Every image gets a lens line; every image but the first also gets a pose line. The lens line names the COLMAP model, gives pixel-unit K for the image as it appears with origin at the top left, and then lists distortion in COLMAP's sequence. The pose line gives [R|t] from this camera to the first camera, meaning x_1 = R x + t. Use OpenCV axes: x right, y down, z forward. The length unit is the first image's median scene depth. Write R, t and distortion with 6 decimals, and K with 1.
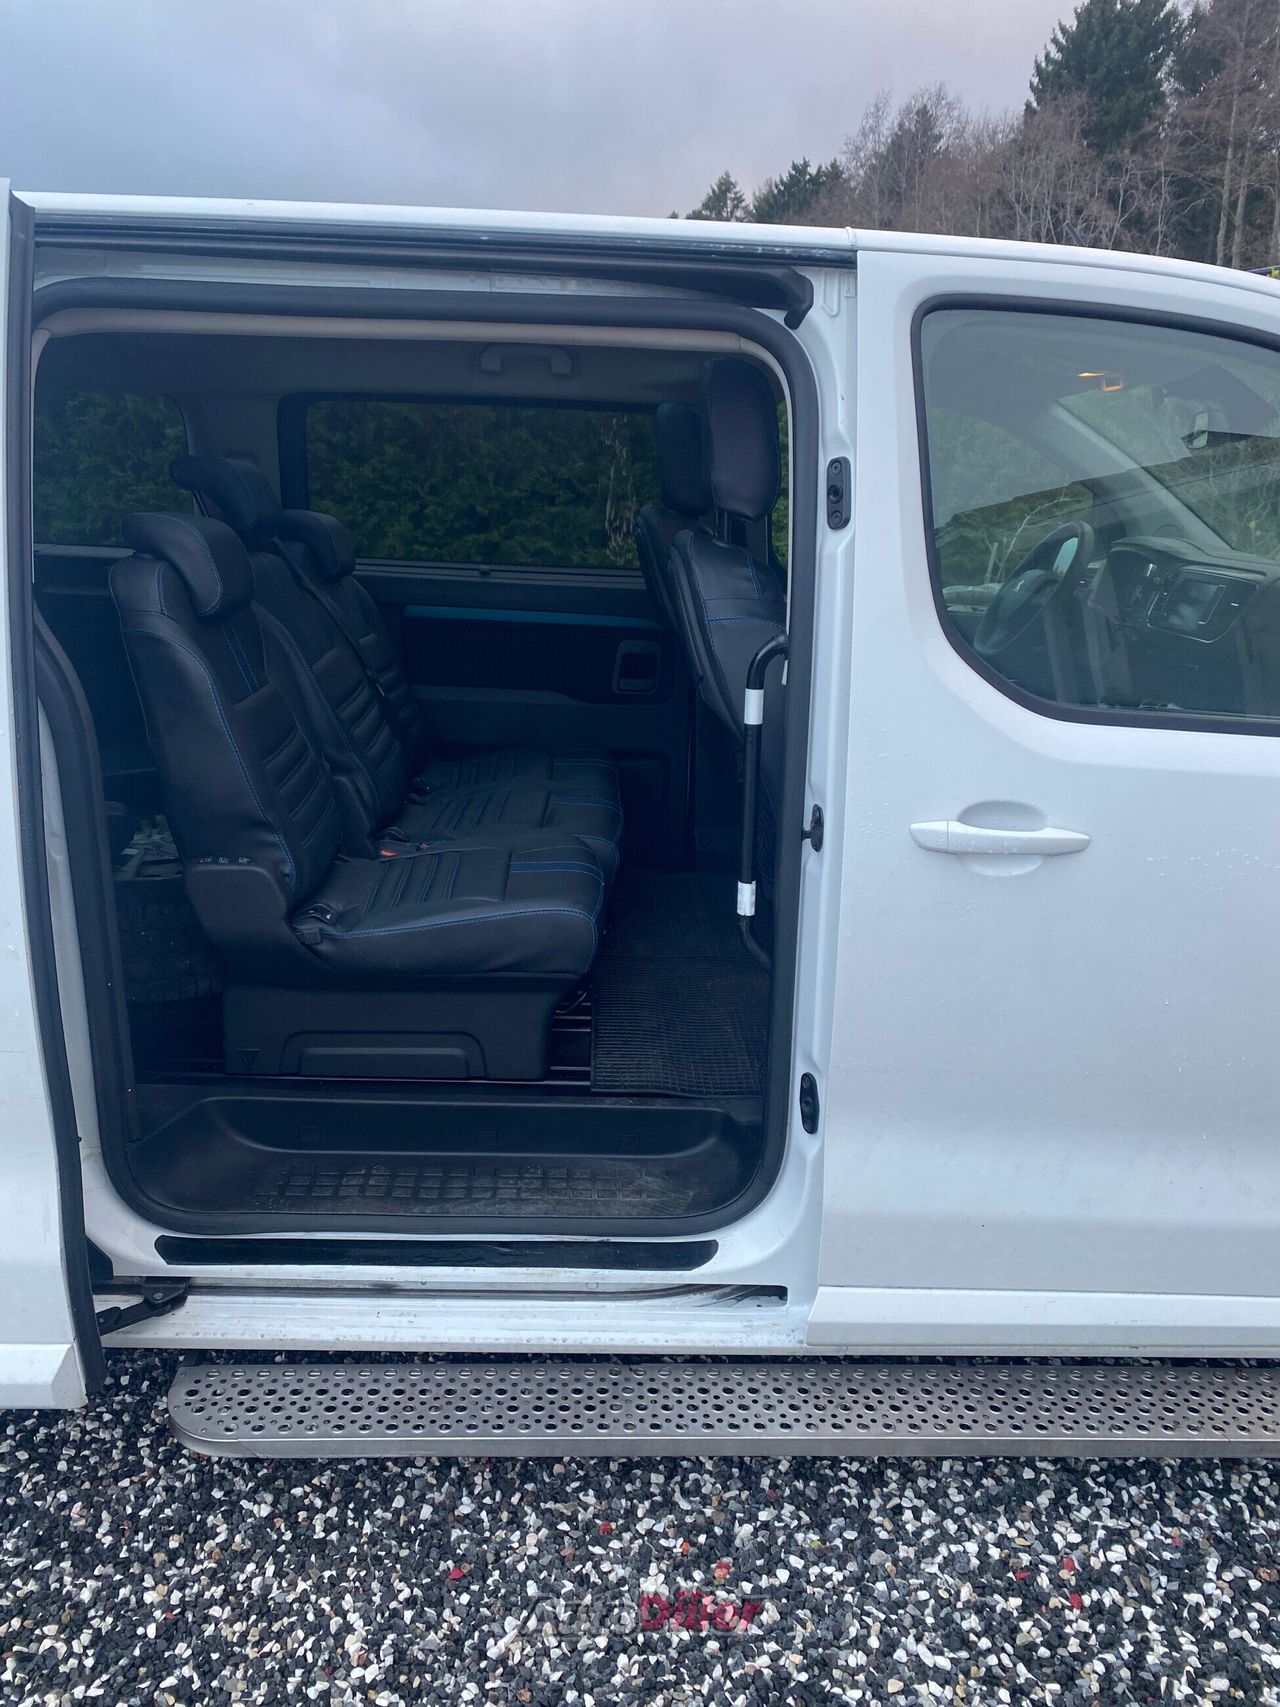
lens RADIAL K [[1352.7, 0, 640.0], [0, 1352.7, 853.5], [0, 0, 1]] dist [0.009299, -0.004205]
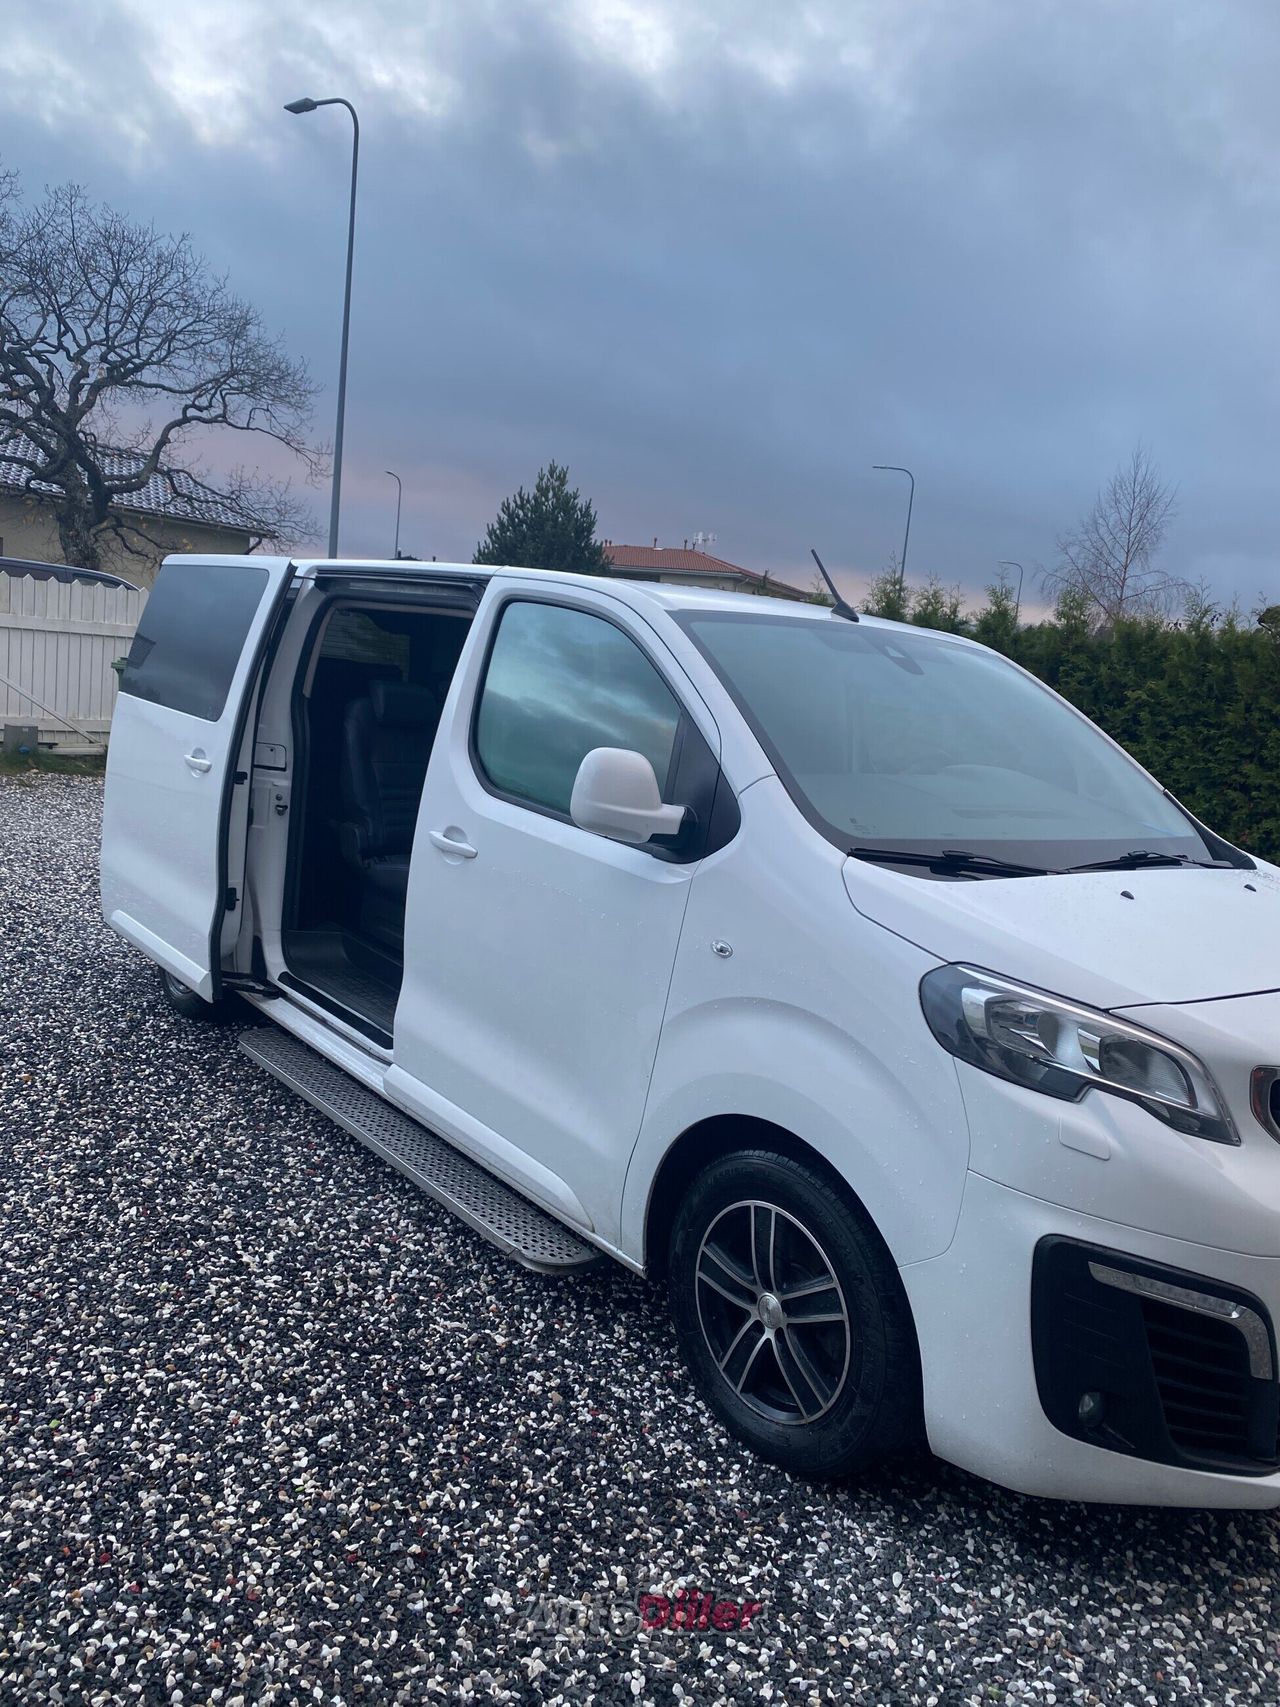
lens RADIAL K [[1352.7, 0, 640.0], [0, 1352.7, 853.5], [0, 0, 1]] dist [0.009299, -0.004205]
pose [[0.591124, 0.157354, -0.791083, 1.824907], [-0.307602, 0.950642, -0.040759, -0.001895], [0.745622, 0.267432, 0.610350, -0.019104]]
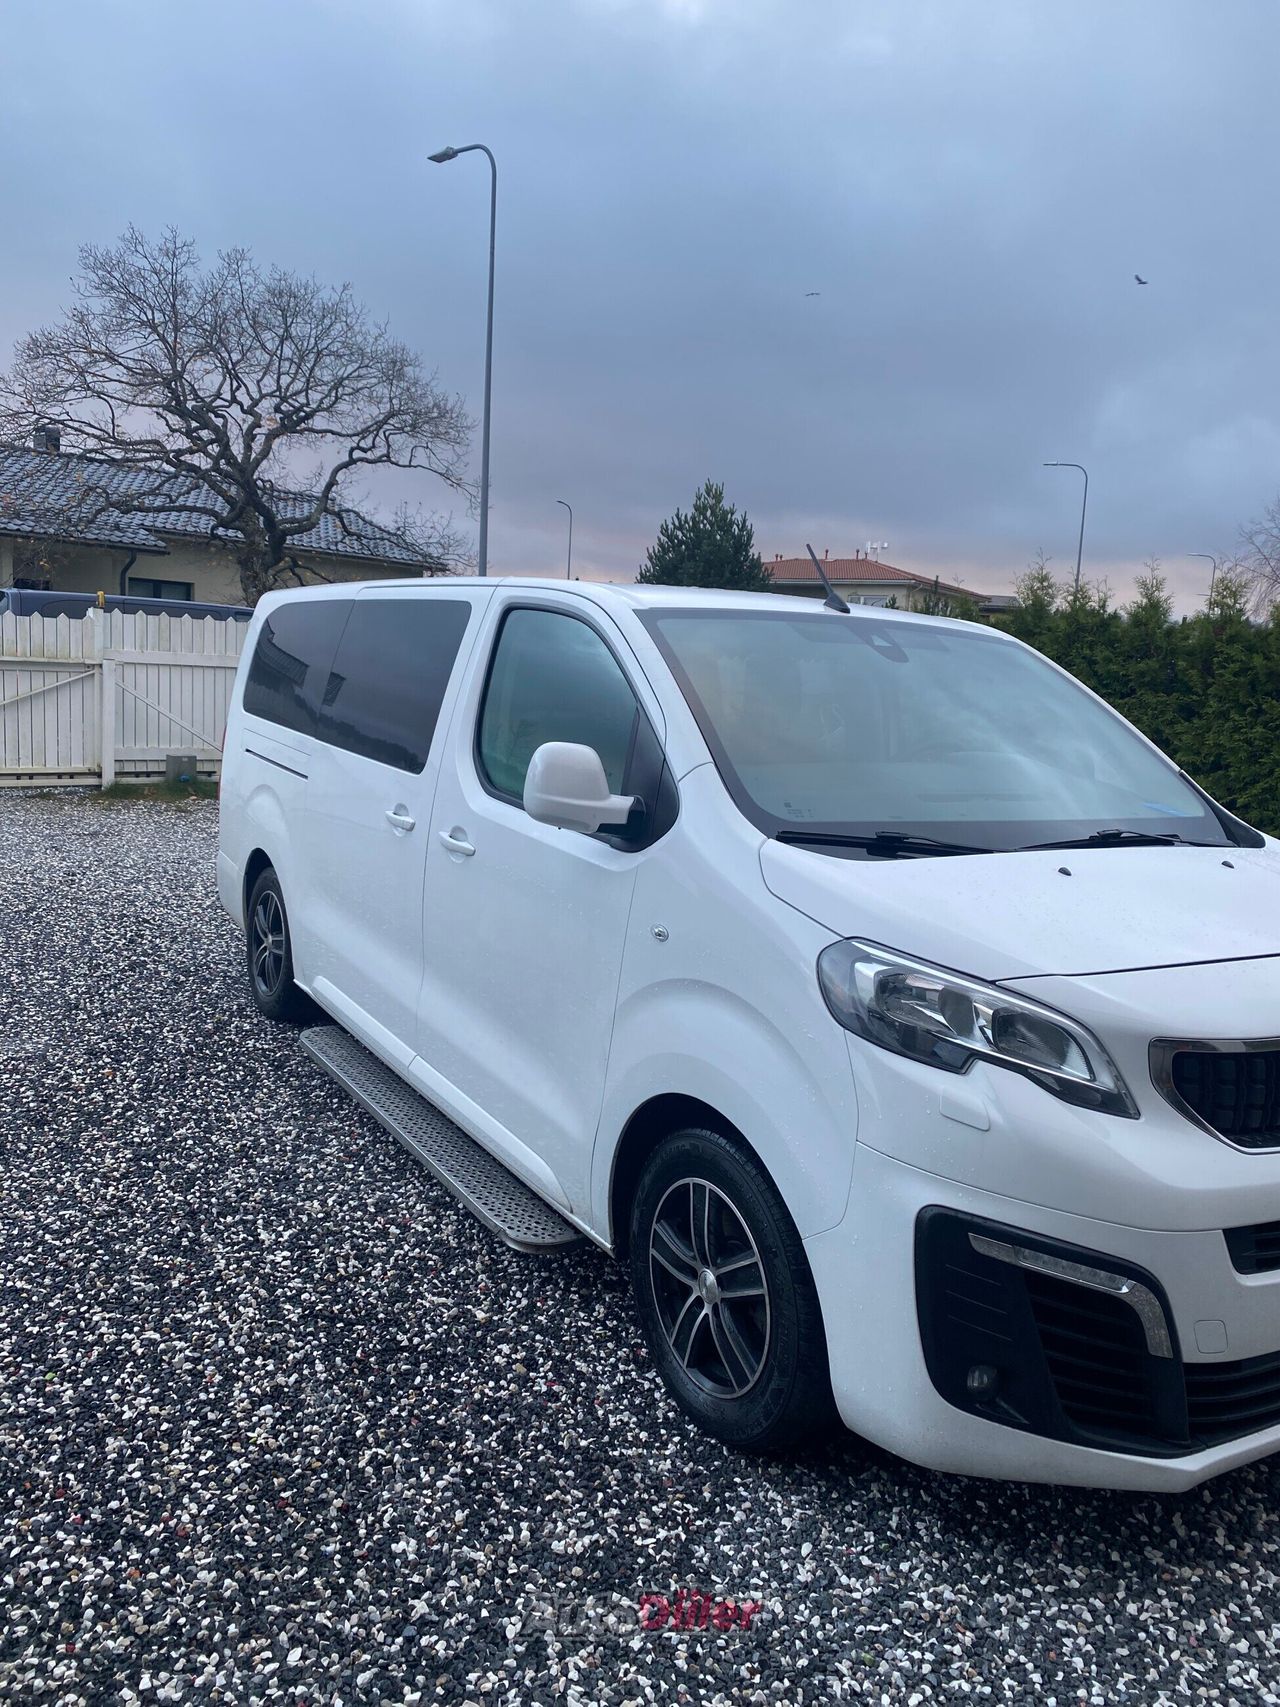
lens RADIAL K [[1352.7, 0, 640.0], [0, 1352.7, 853.5], [0, 0, 1]] dist [0.009299, -0.004205]
pose [[0.479165, 0.133929, -0.867447, 2.009752], [-0.288429, 0.957432, -0.011502, -0.049614], [0.828981, 0.255708, 0.497397, 0.172409]]
